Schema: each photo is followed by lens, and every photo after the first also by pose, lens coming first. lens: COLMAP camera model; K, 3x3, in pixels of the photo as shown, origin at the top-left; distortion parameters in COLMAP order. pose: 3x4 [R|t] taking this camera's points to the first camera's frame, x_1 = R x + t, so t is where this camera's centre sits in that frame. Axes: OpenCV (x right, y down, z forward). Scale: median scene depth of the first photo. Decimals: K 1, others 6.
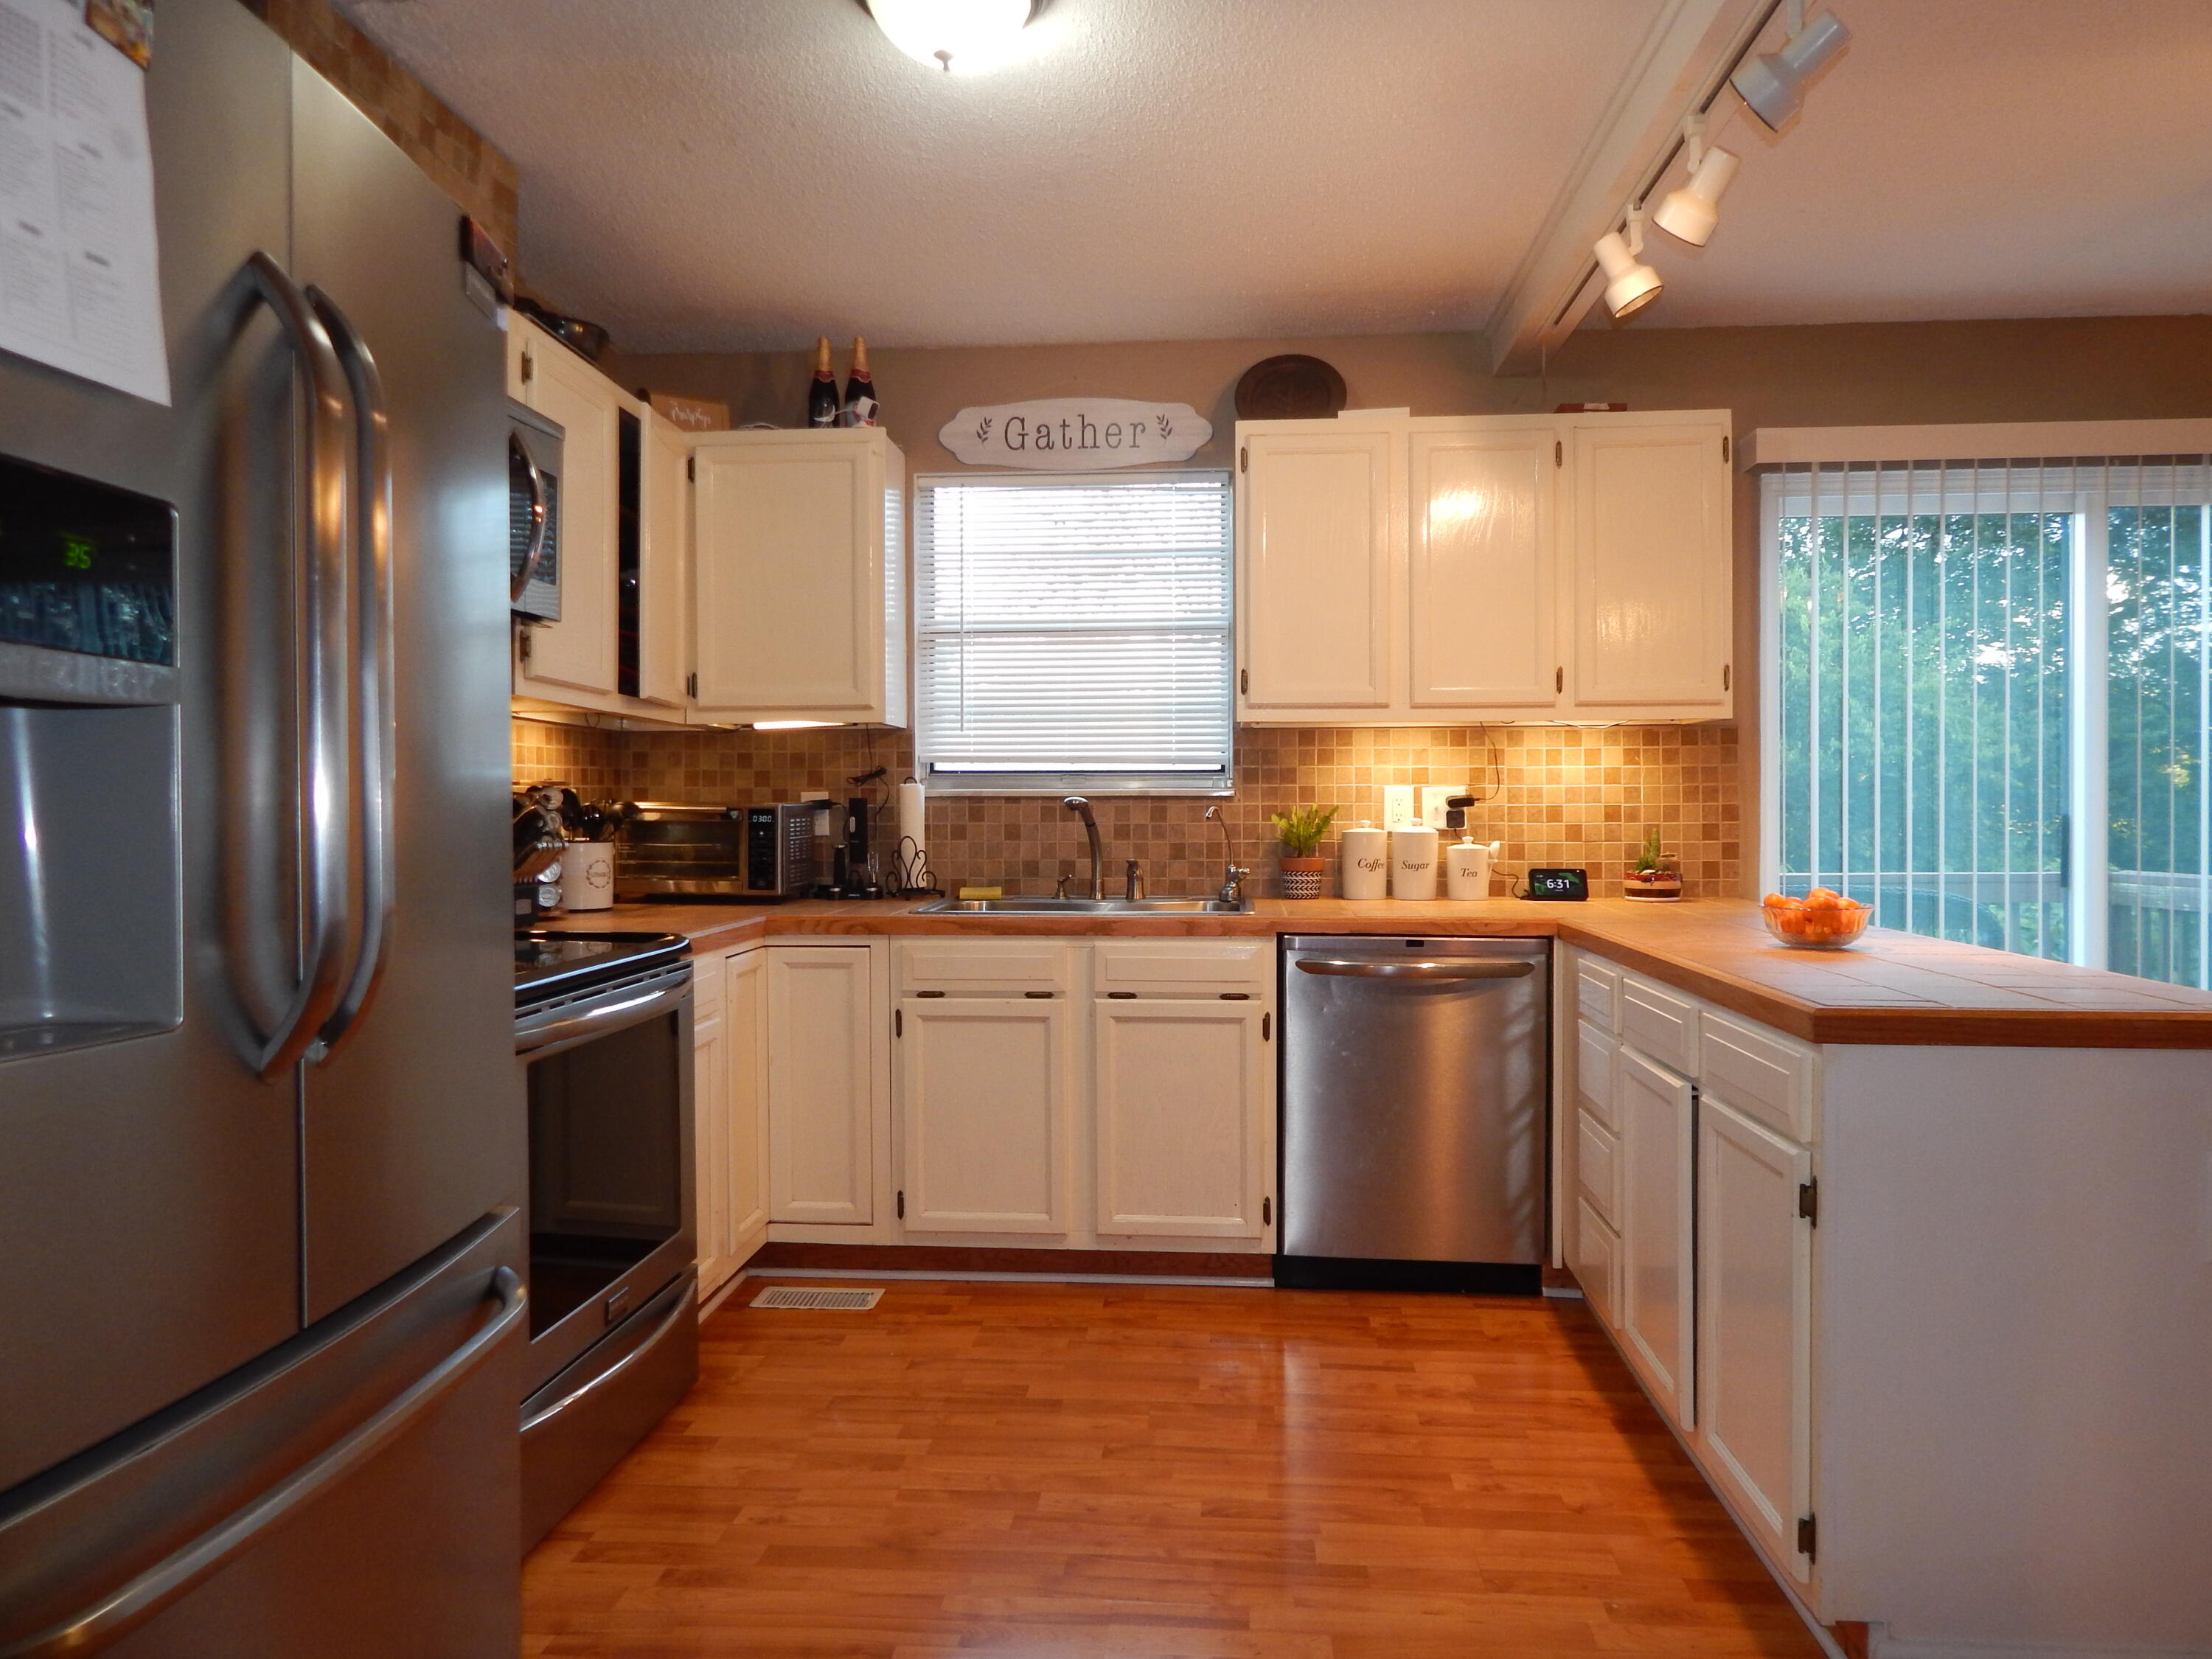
lens RADIAL K [[1470.3, 0, 1127.3], [0, 1470.3, 816.3], [0, 0, 1]] dist [-0.001024, 0.000204]
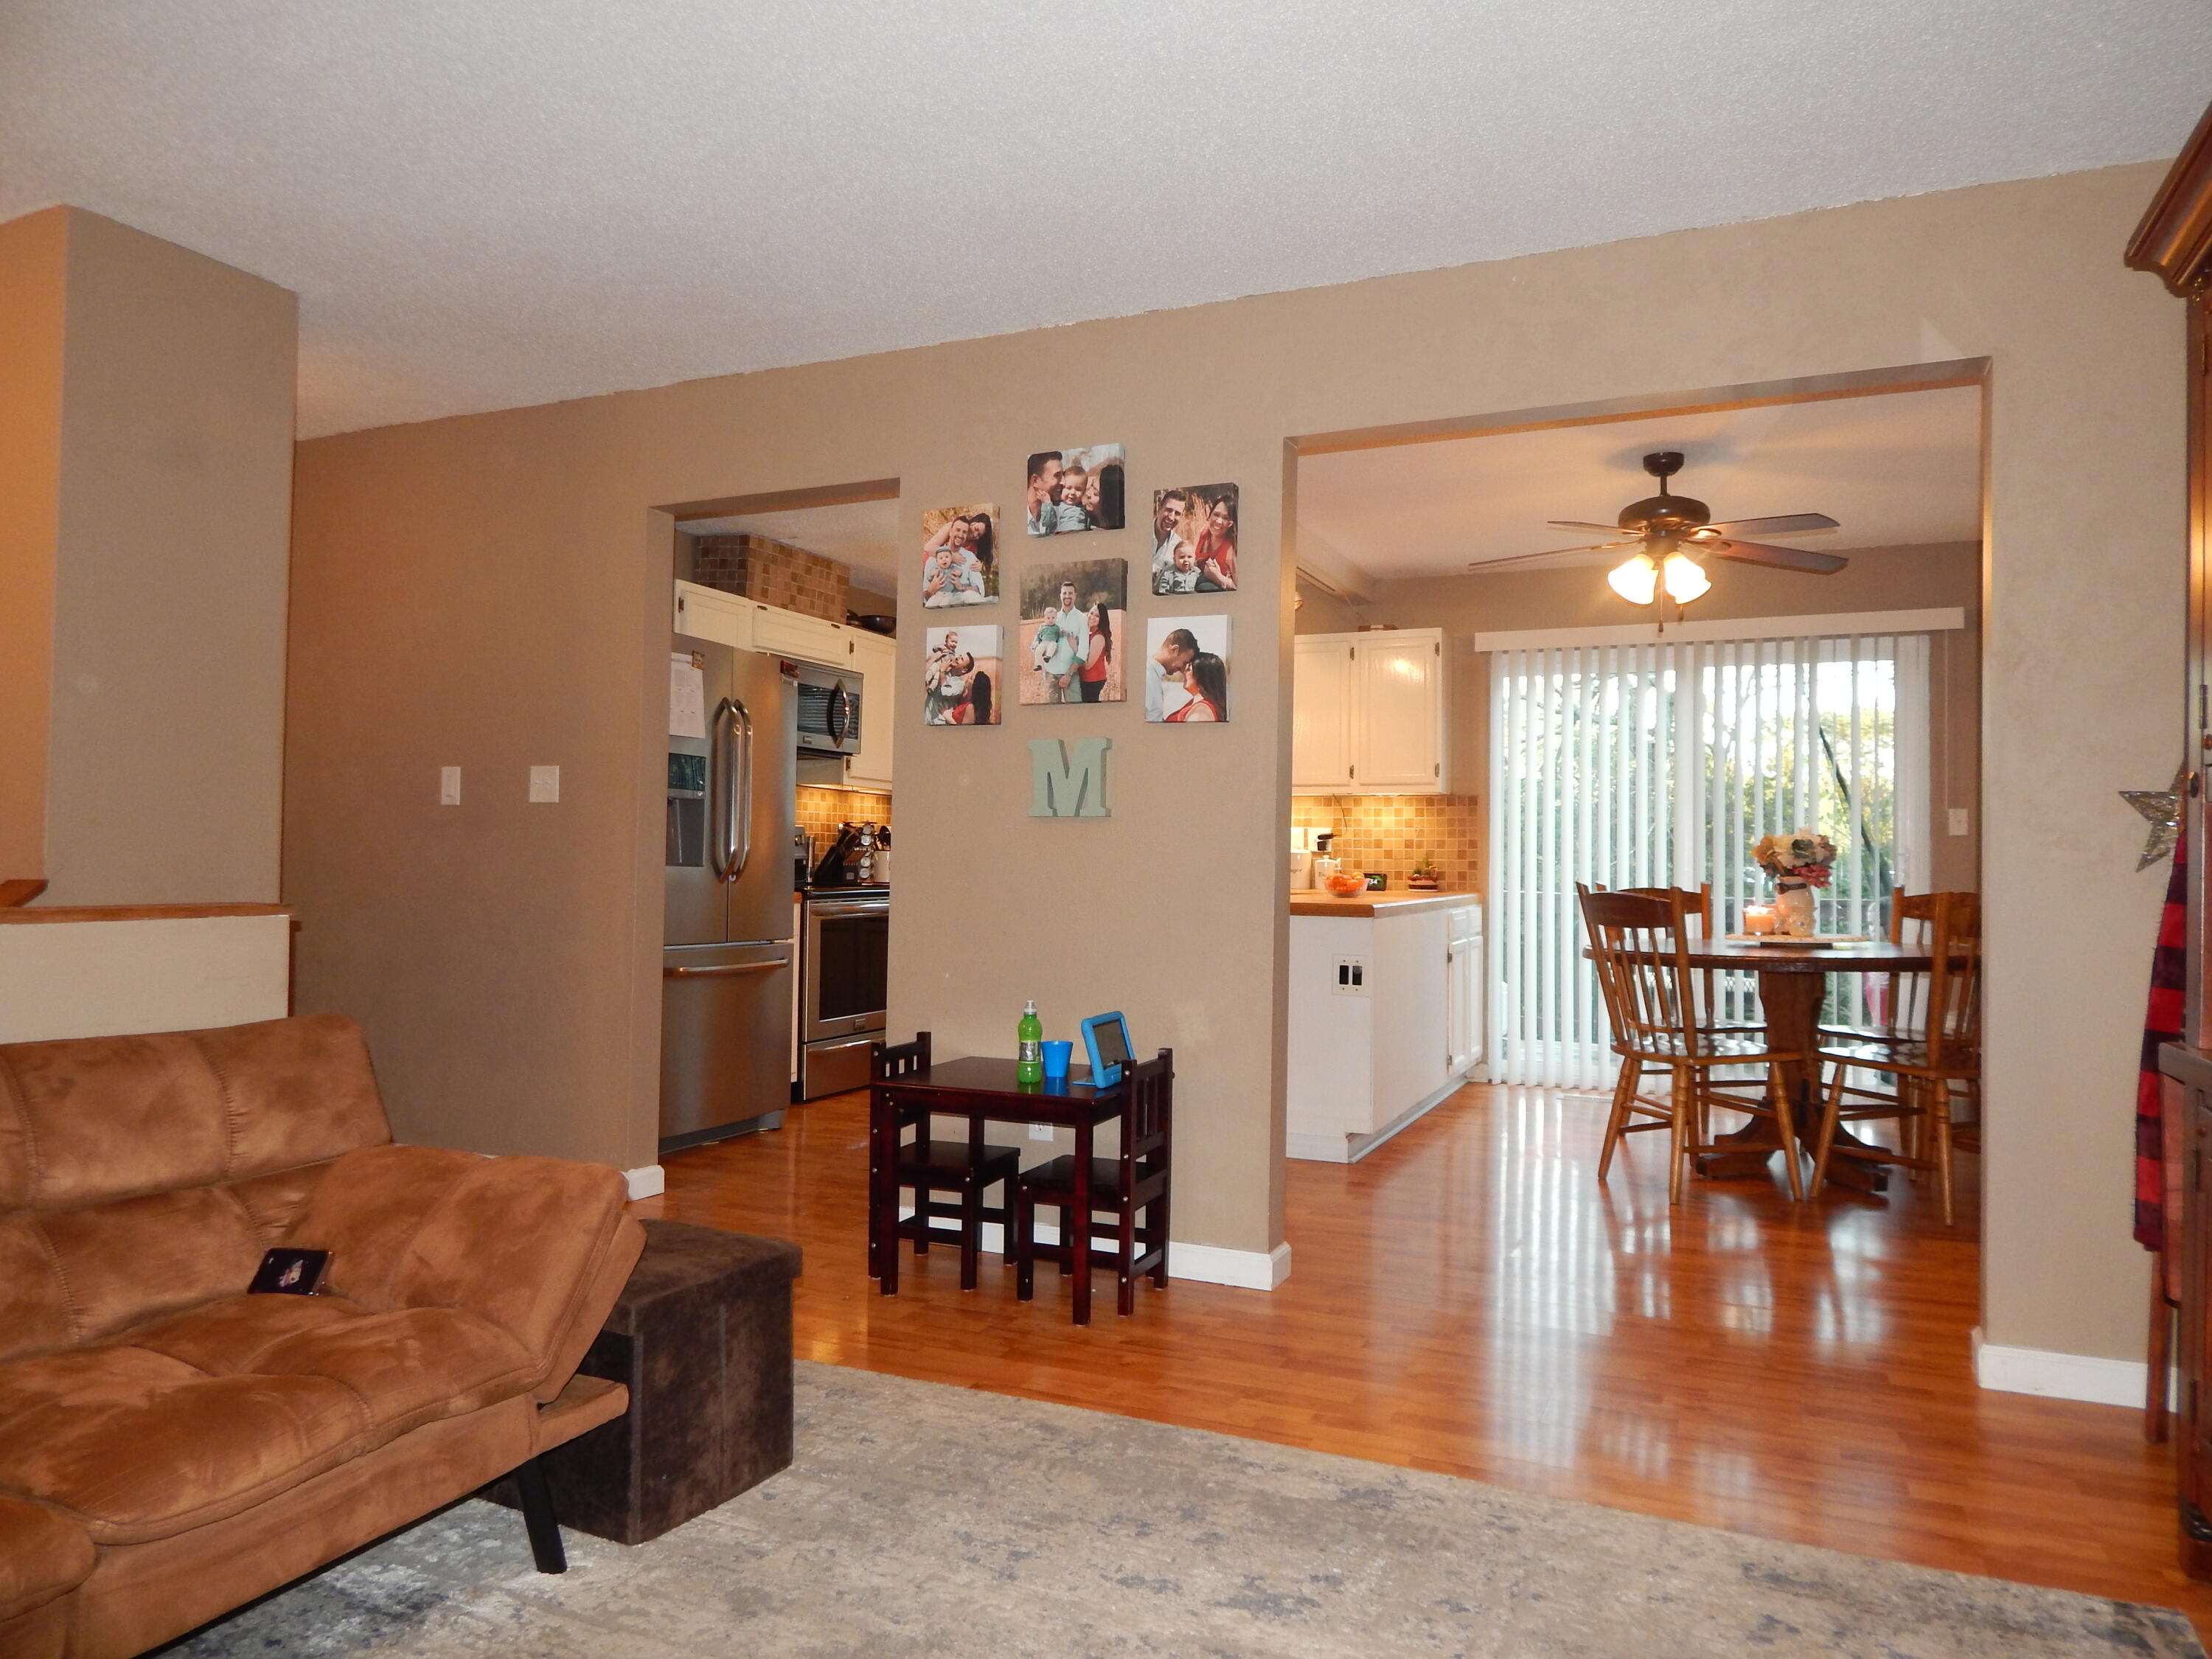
lens RADIAL K [[1470.3, 0, 1127.3], [0, 1470.3, 816.3], [0, 0, 1]] dist [-0.001024, 0.000204]
pose [[0.945958, 0.004341, -0.324261, 0.587259], [-0.016618, 0.999246, -0.035102, 0.033282], [0.323864, 0.038593, 0.945316, -0.818682]]
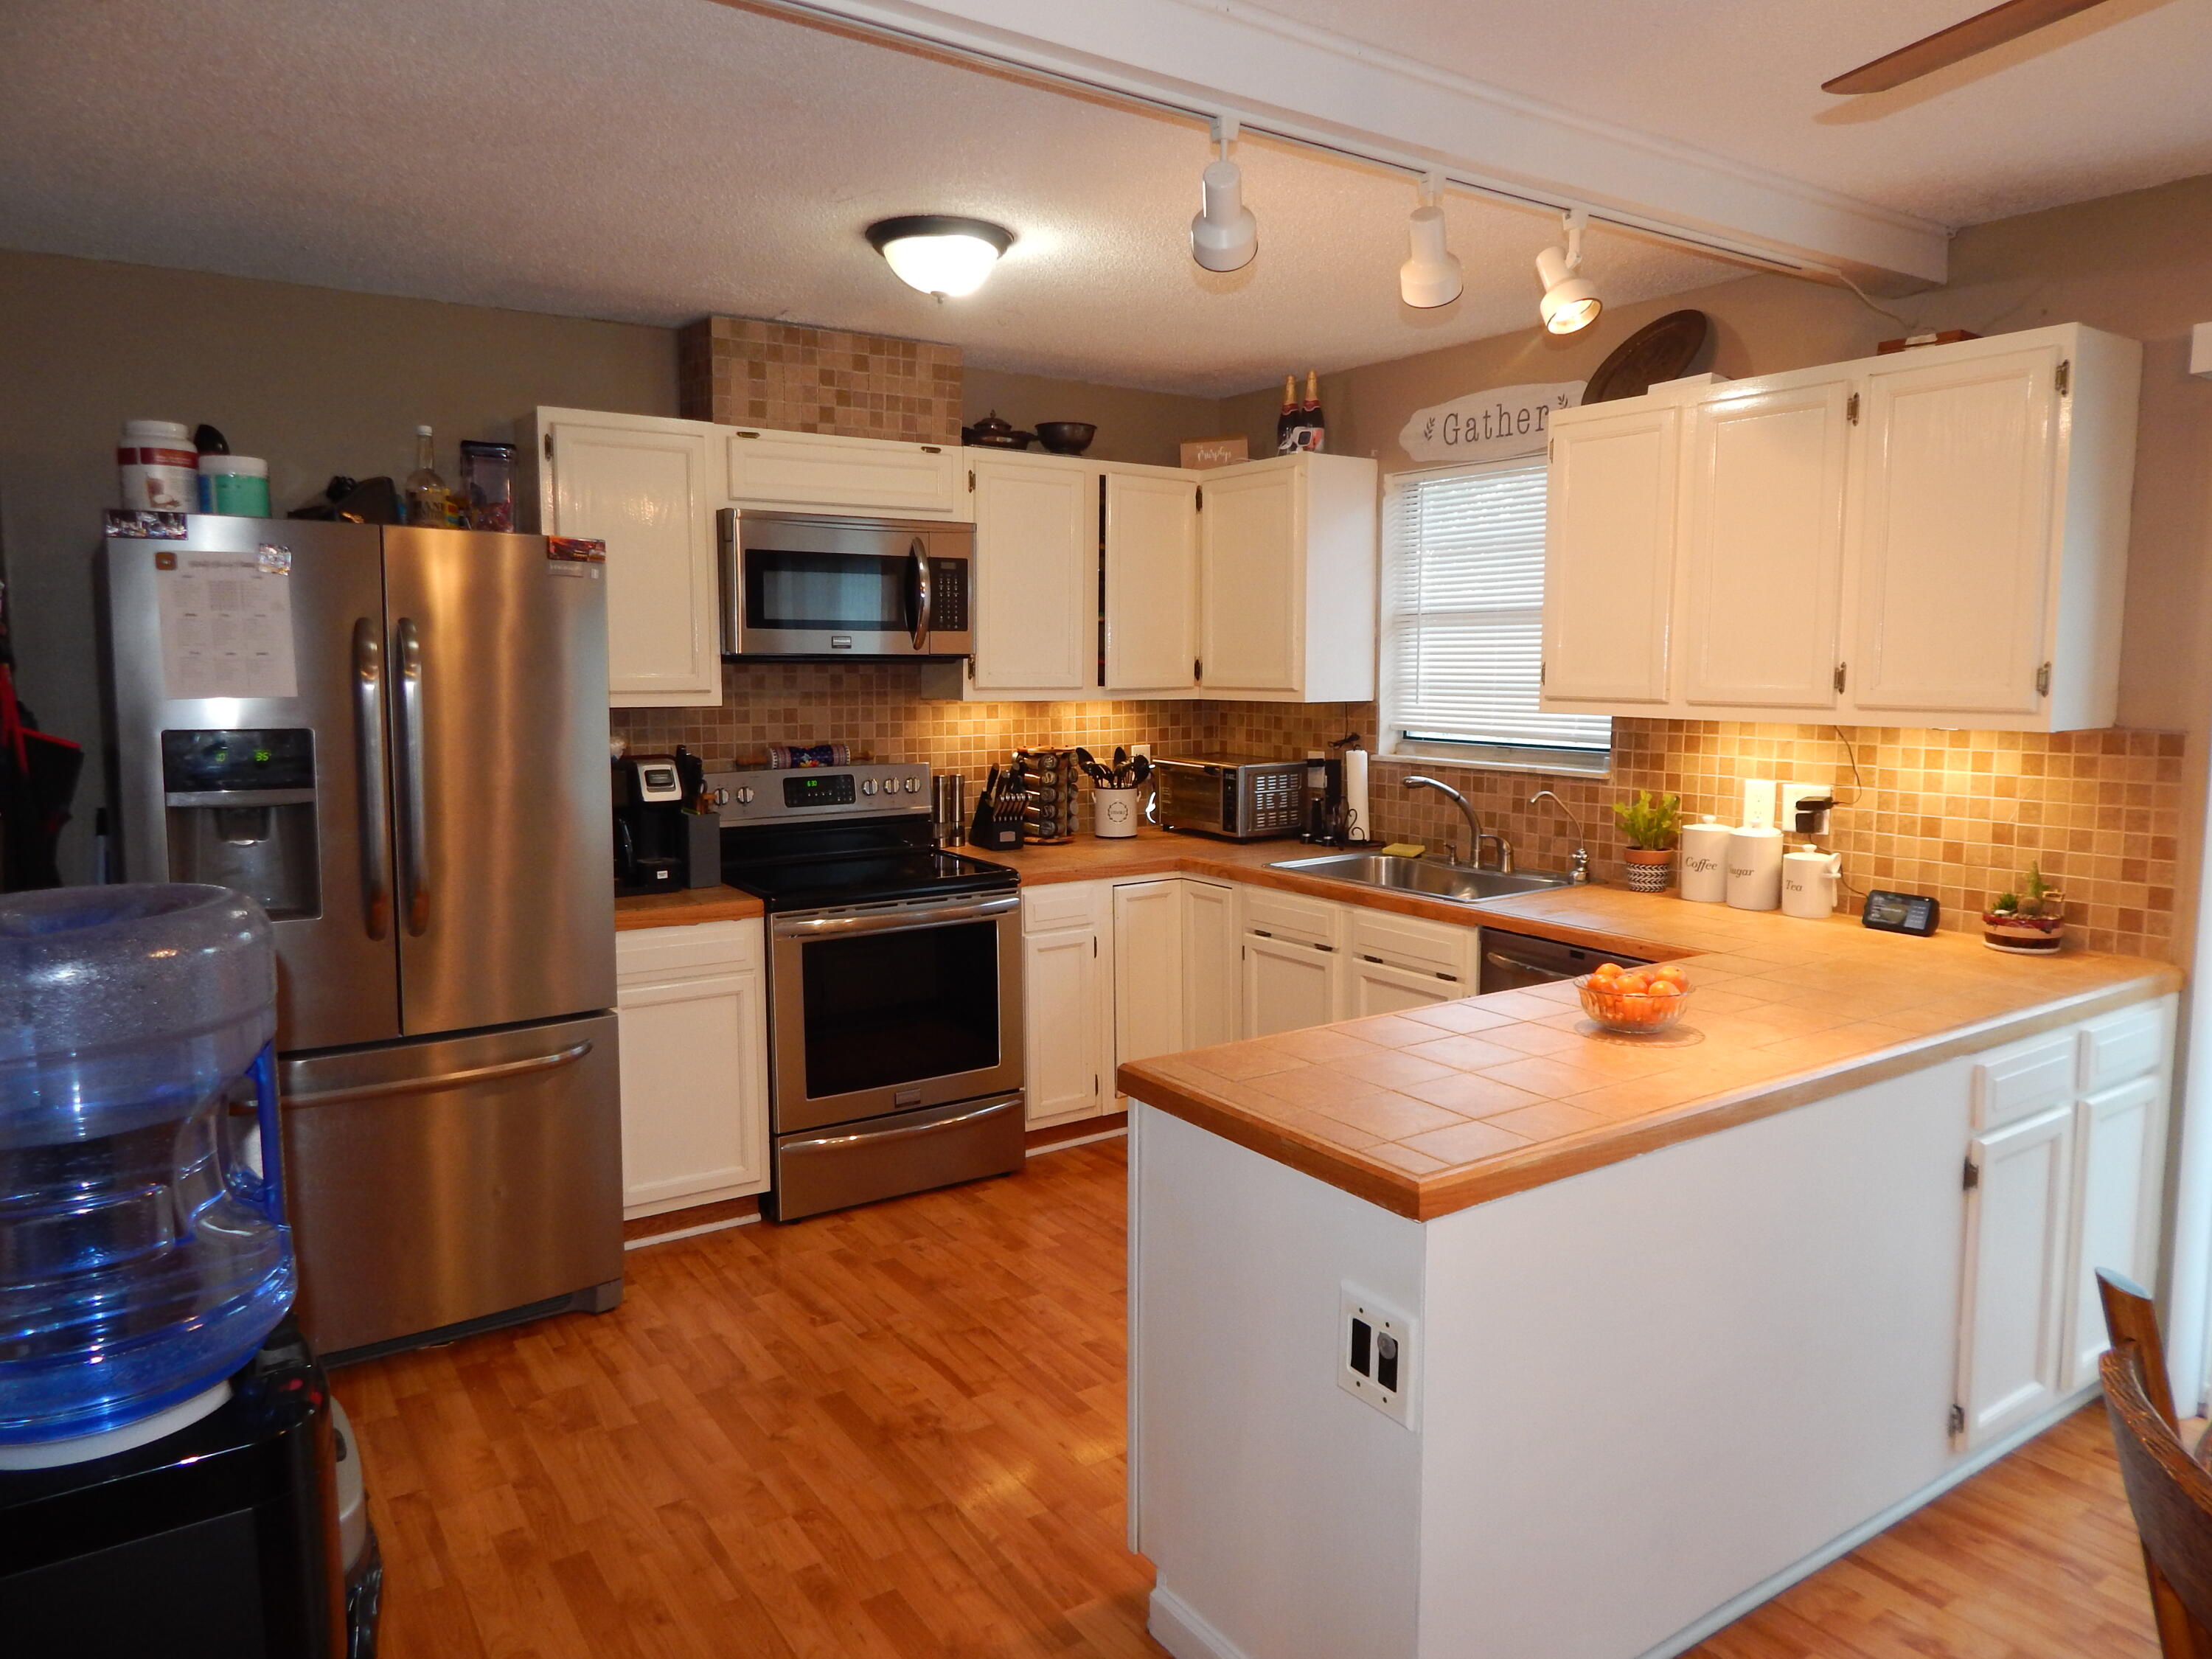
lens RADIAL K [[1469.1, 0, 1111.8], [0, 1469.1, 824.2], [0, 0, 1]] dist [-0.003420, -0.003562]
pose [[0.623072, 0.090004, -0.776969, 0.648149], [-0.005791, 0.993861, 0.110484, -0.092715], [0.782143, -0.064340, 0.619768, 0.122761]]
